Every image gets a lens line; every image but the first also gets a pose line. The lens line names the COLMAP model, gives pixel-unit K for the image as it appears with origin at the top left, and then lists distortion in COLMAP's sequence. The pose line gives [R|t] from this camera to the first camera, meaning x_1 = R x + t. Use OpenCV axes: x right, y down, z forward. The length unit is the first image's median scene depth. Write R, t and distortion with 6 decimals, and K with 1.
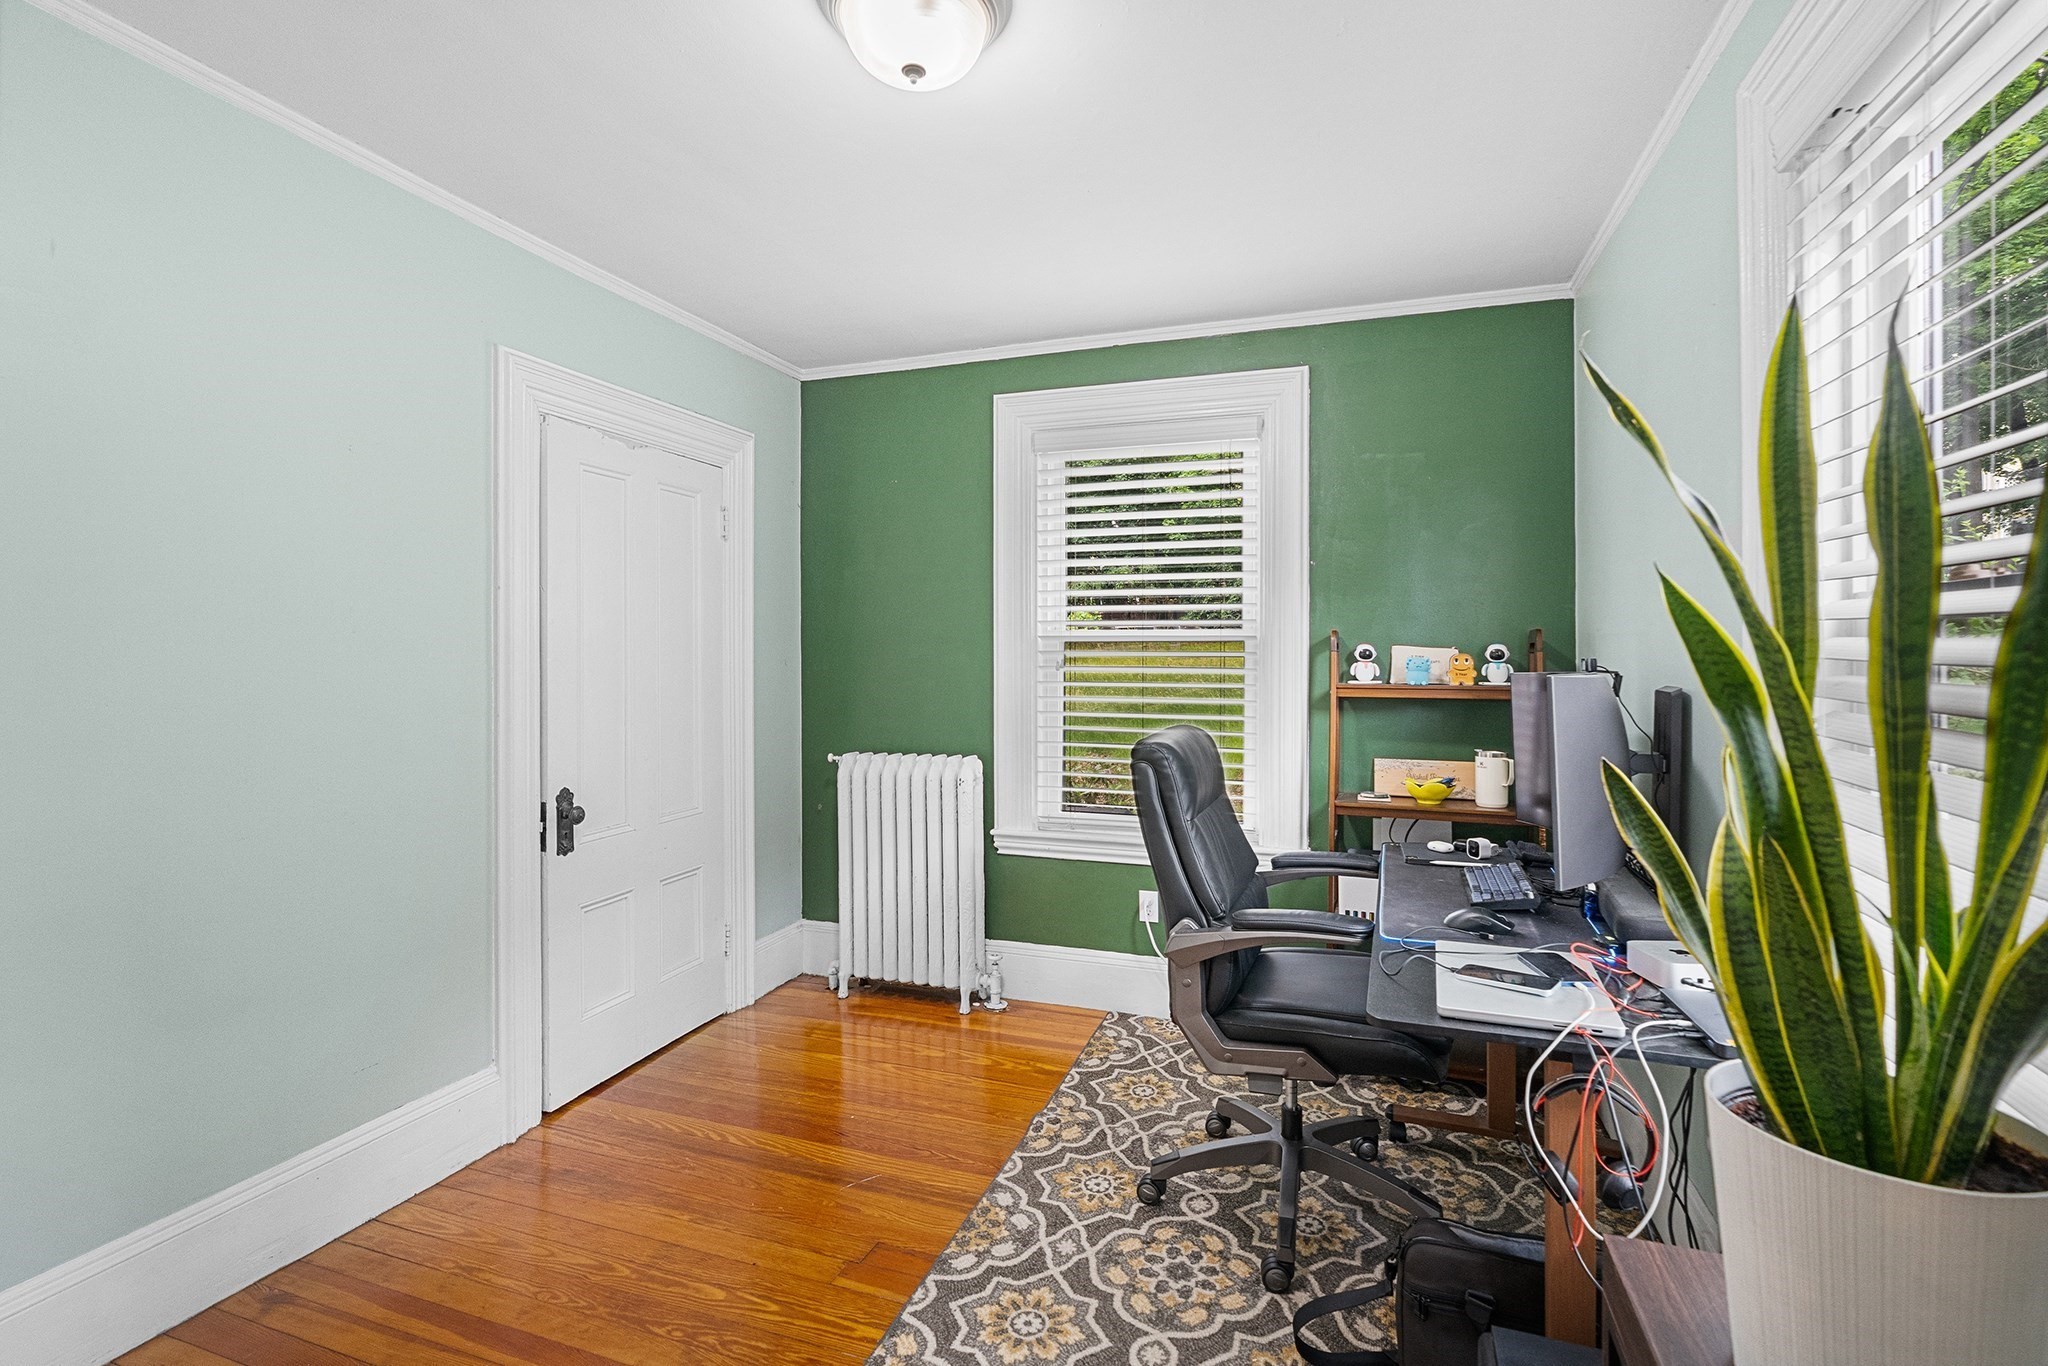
lens RADIAL K [[925.1, 0, 1036.3], [0, 925.1, 672.6], [0, 0, 1]] dist [-0.008150, 0.000969]
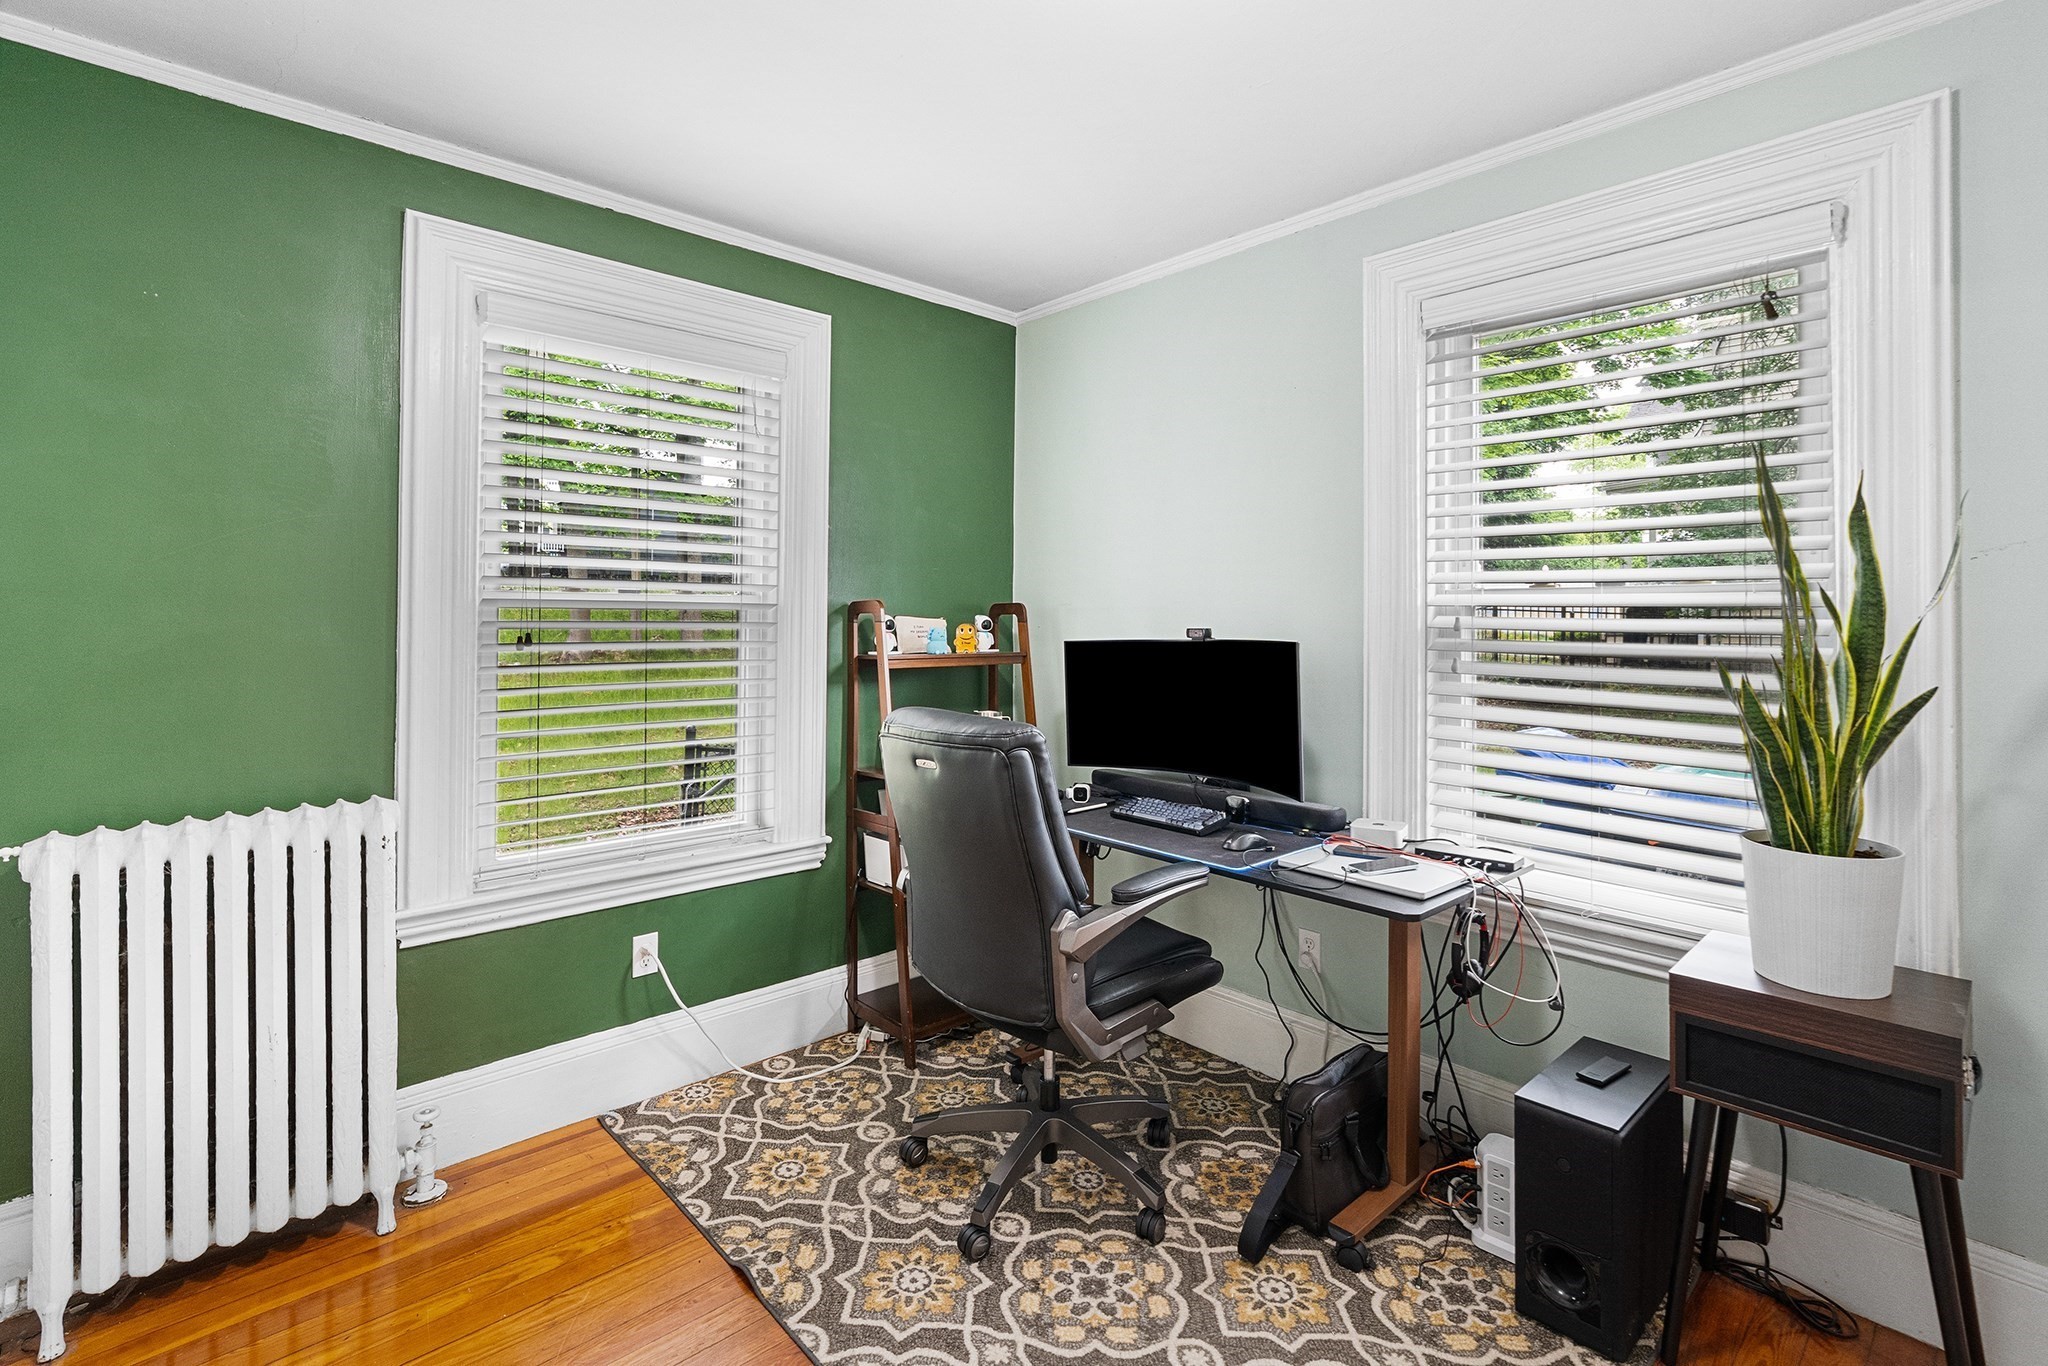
lens RADIAL K [[939.1, 0, 1037.7], [0, 939.1, 628.1], [0, 0, 1]] dist [-0.007823, 0.000903]
pose [[0.473225, -0.002888, 0.880937, -0.495336], [0.019363, 0.999787, -0.007124, -0.006451], [-0.880729, 0.020428, 0.473180, 0.416623]]
